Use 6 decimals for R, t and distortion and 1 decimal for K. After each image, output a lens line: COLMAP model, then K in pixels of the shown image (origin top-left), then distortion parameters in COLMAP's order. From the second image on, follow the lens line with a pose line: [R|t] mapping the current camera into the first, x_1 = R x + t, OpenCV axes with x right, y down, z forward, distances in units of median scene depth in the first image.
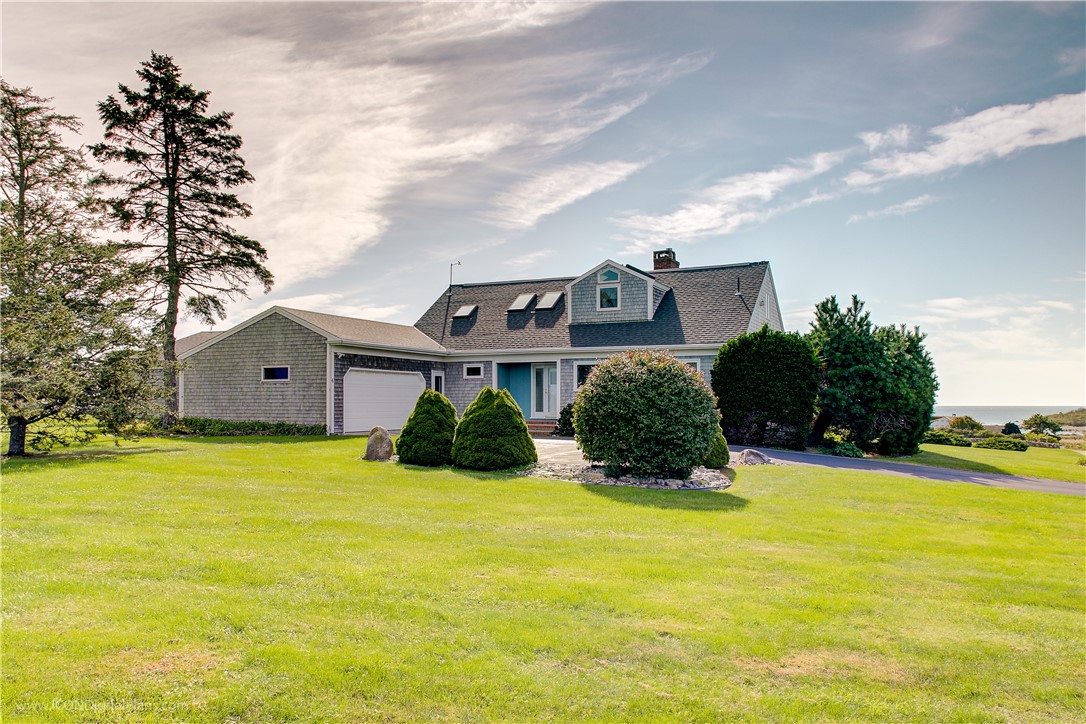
lens RADIAL K [[775.0, 0, 542.1], [0, 775.0, 362.2], [0, 0, 1]] dist [0.003479, 0.001267]
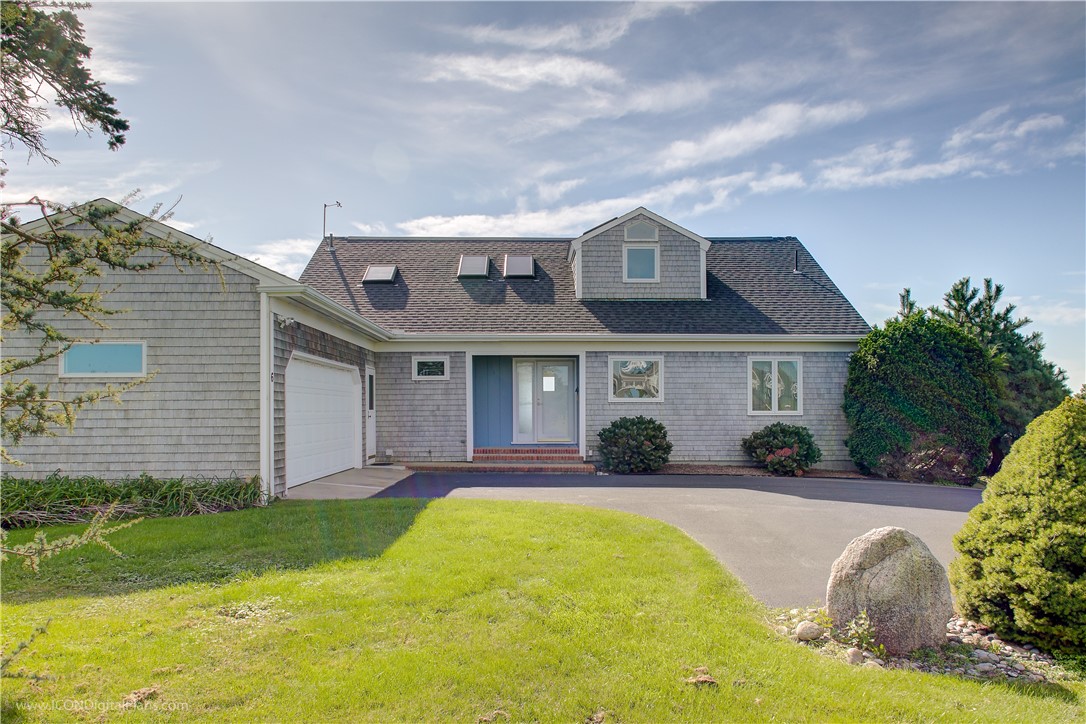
lens RADIAL K [[716.5, 0, 544.2], [0, 716.5, 366.8], [0, 0, 1]] dist [-0.000856, 0.000322]
pose [[0.900463, 0.023698, 0.434287, -0.256086], [-0.019278, 0.999708, -0.014580, 0.017427], [-0.434505, 0.004756, 0.900657, 0.467373]]
